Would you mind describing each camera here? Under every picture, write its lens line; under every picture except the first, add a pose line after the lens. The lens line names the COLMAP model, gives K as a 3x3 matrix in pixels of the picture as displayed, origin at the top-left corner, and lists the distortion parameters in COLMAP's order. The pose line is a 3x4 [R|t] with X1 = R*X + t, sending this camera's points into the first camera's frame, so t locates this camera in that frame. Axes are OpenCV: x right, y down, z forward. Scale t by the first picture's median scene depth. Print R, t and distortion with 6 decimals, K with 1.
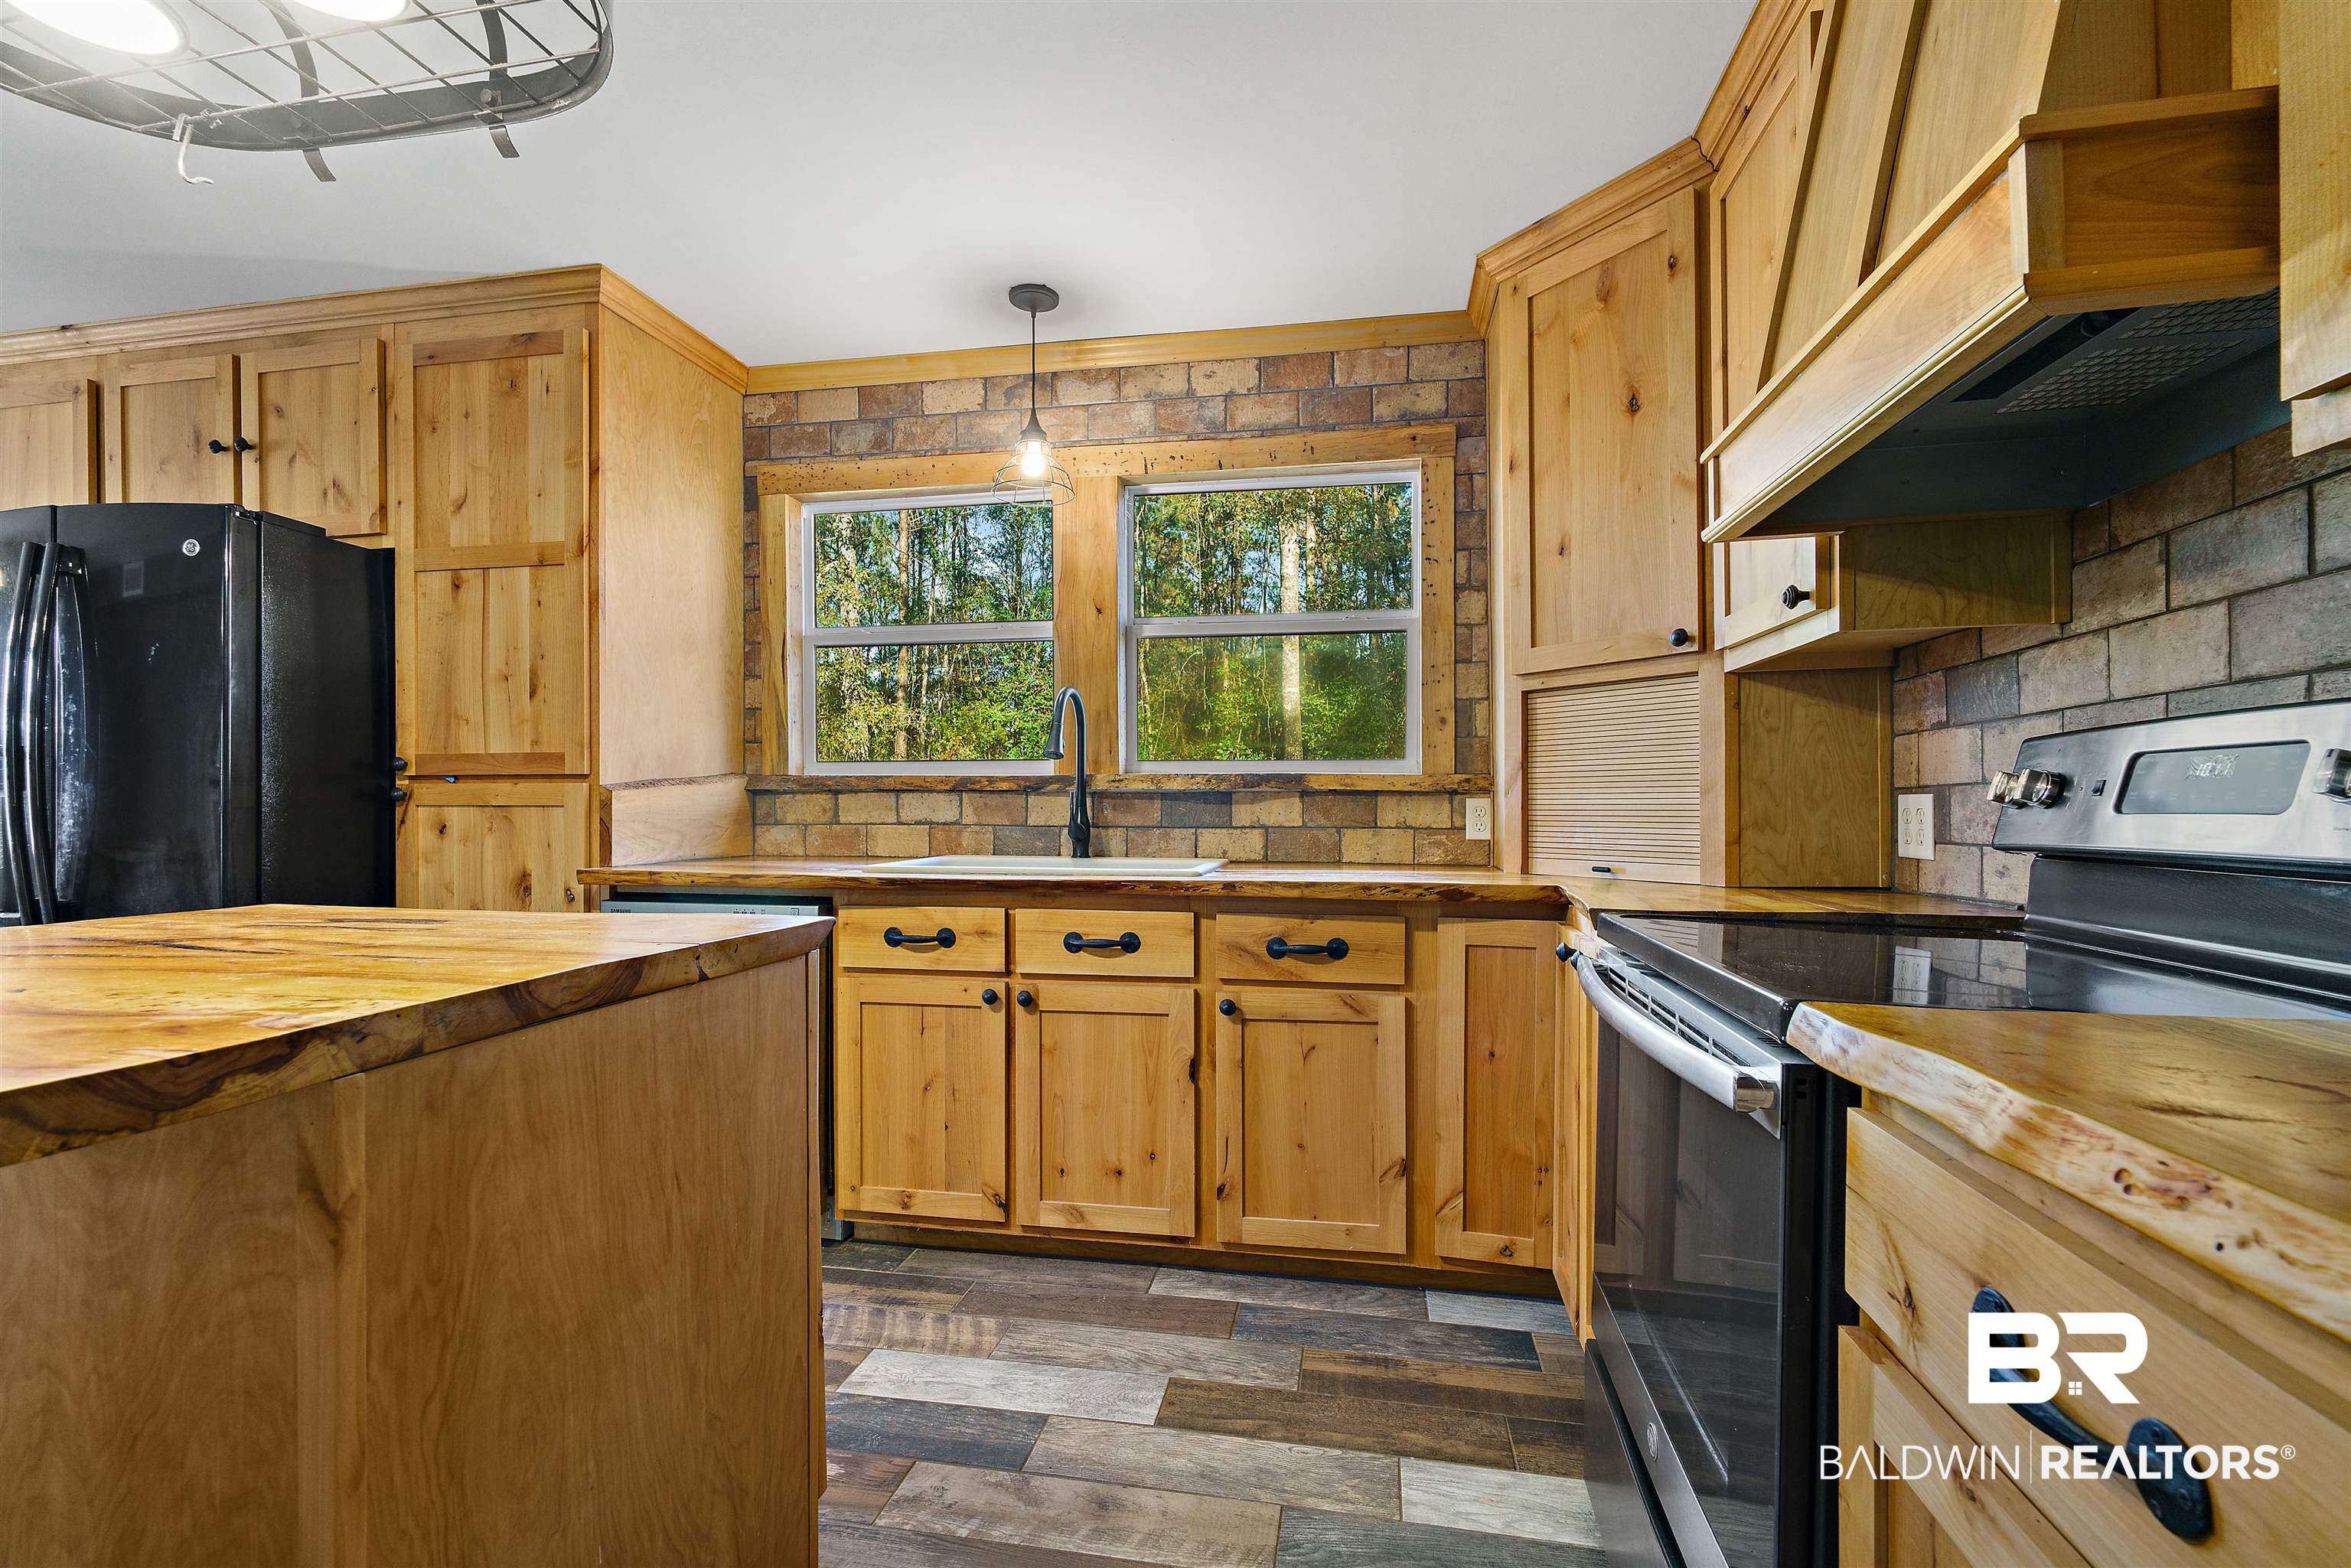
lens RADIAL K [[1020.7, 0, 1176.2], [0, 1020.7, 804.2], [0, 0, 1]] dist [-0.004059, -0.000474]
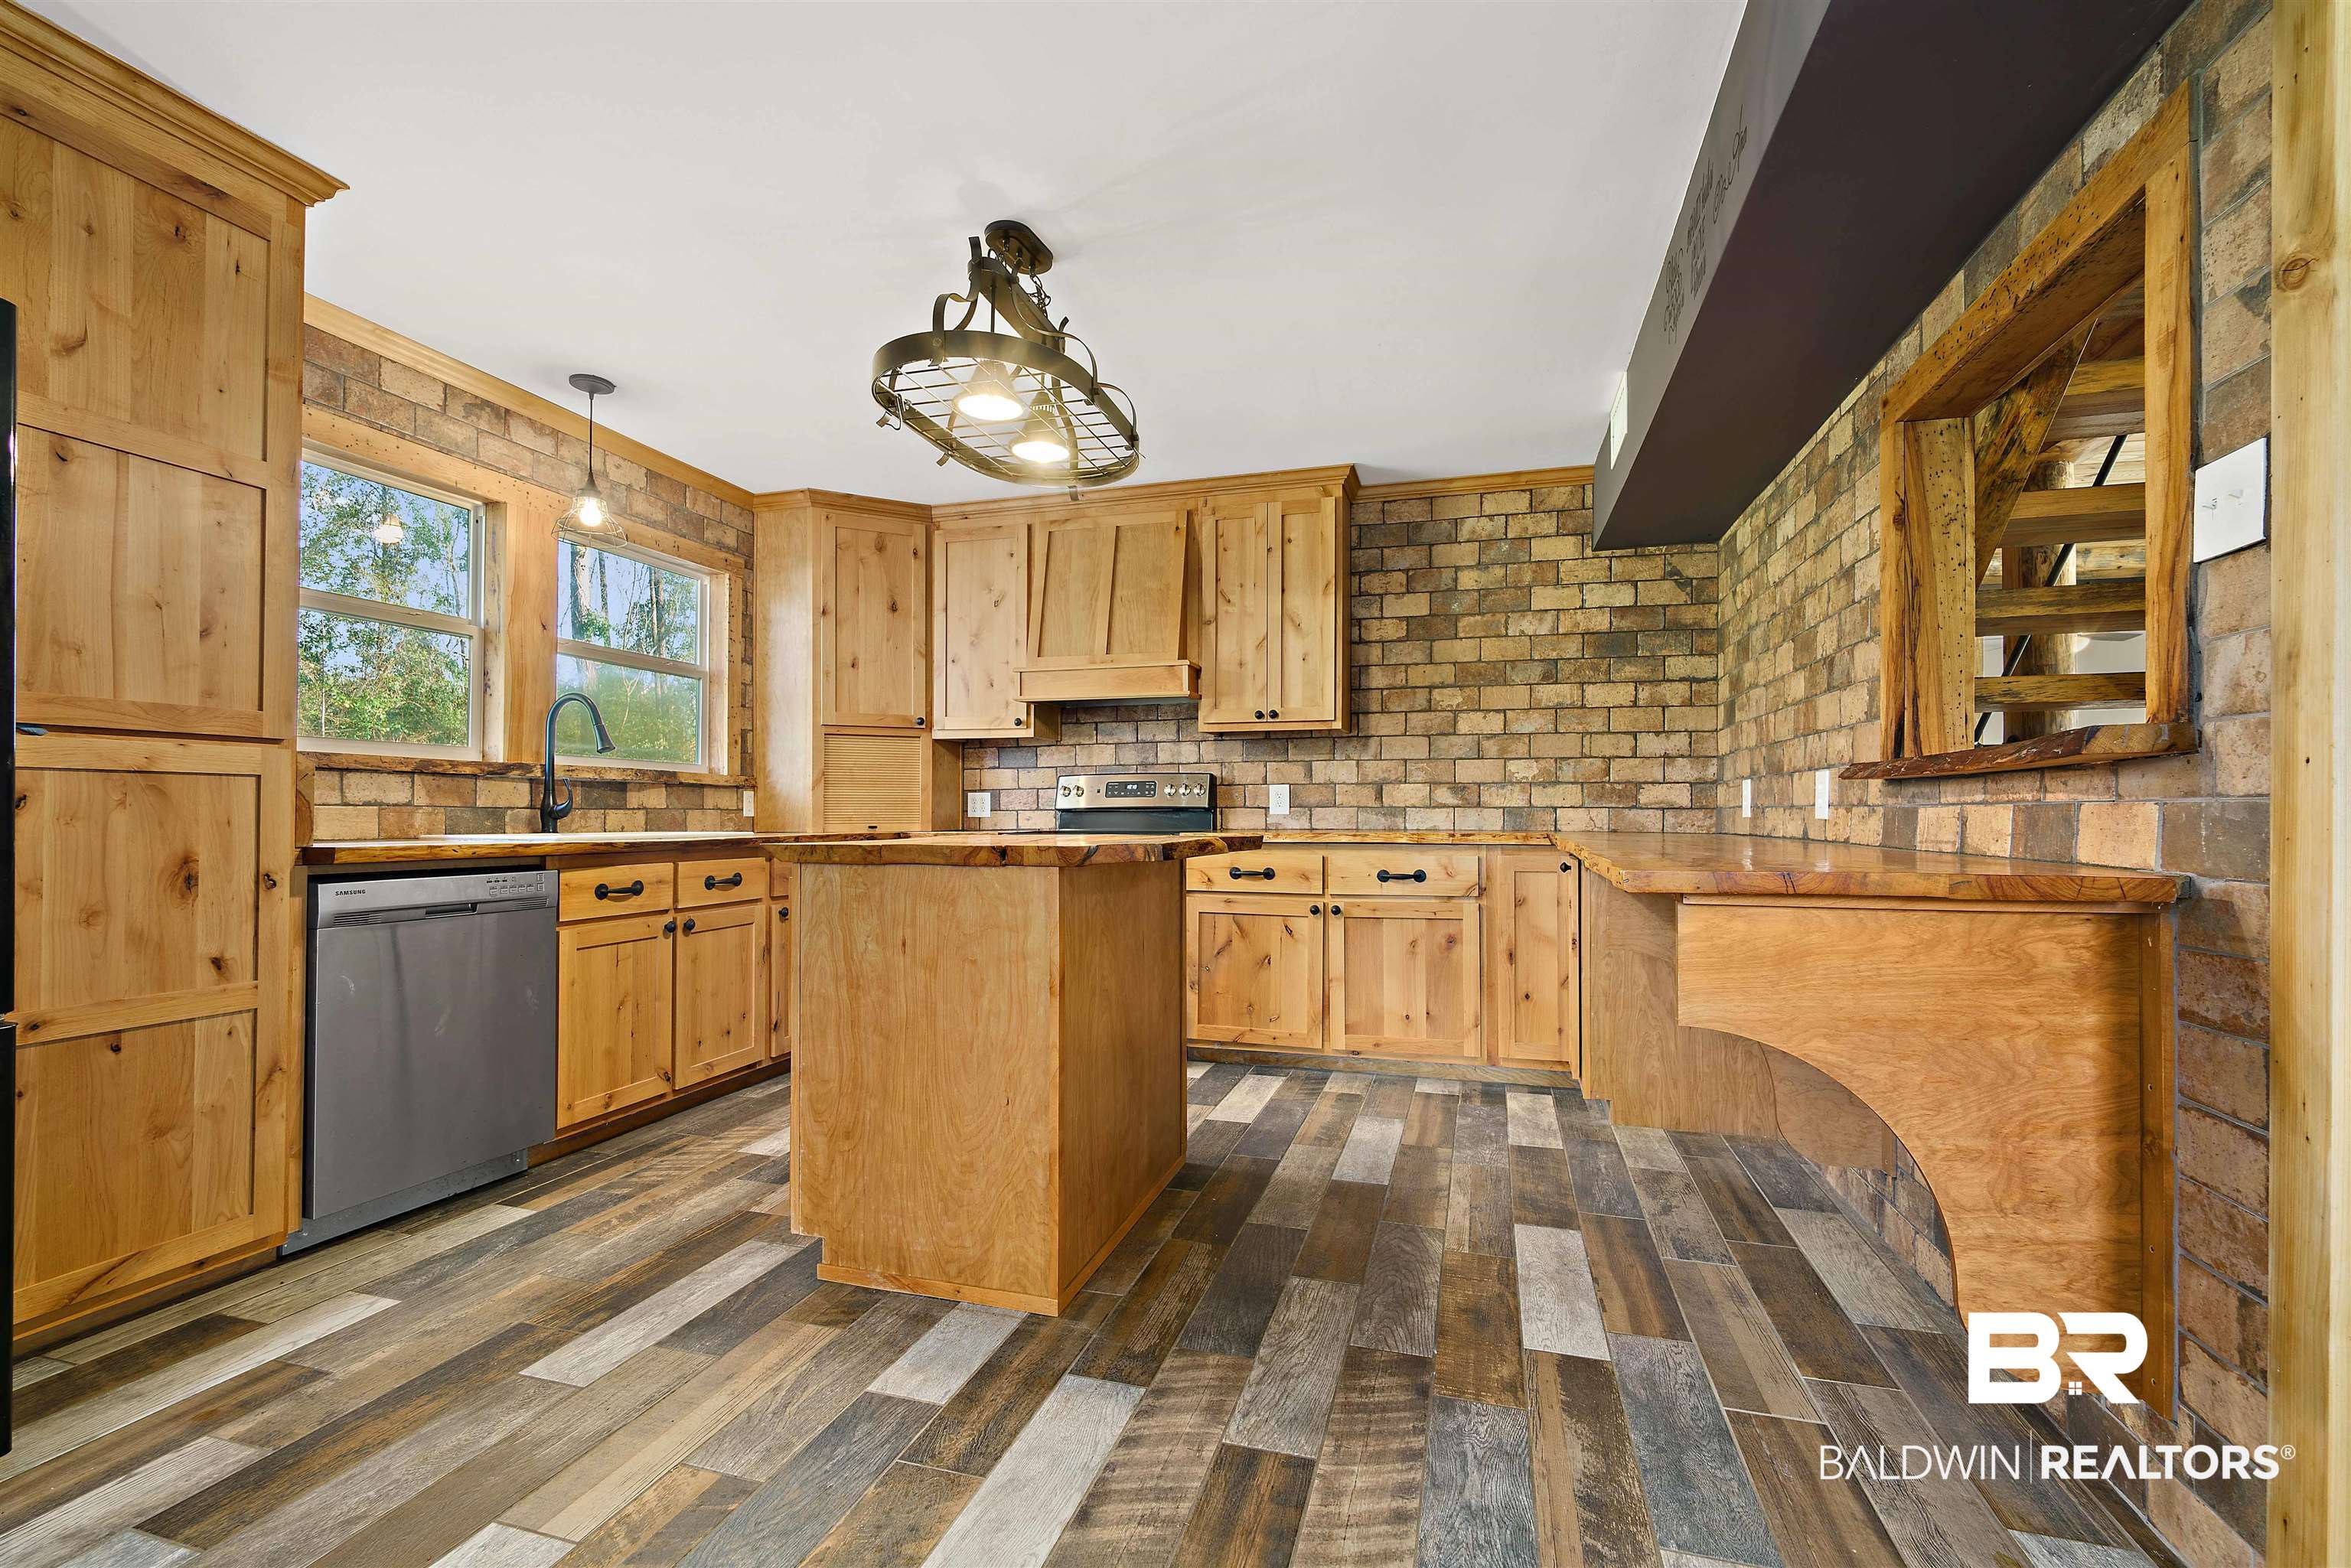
lens RADIAL K [[1020.7, 0, 1172.0], [0, 1020.7, 797.6], [0, 0, 1]] dist [-0.004059, -0.000474]
pose [[0.108106, 0.015494, 0.994019, -1.337043], [0.000013, 0.999879, -0.015587, 0.032210], [-0.994139, 0.001698, 0.108093, 0.160893]]
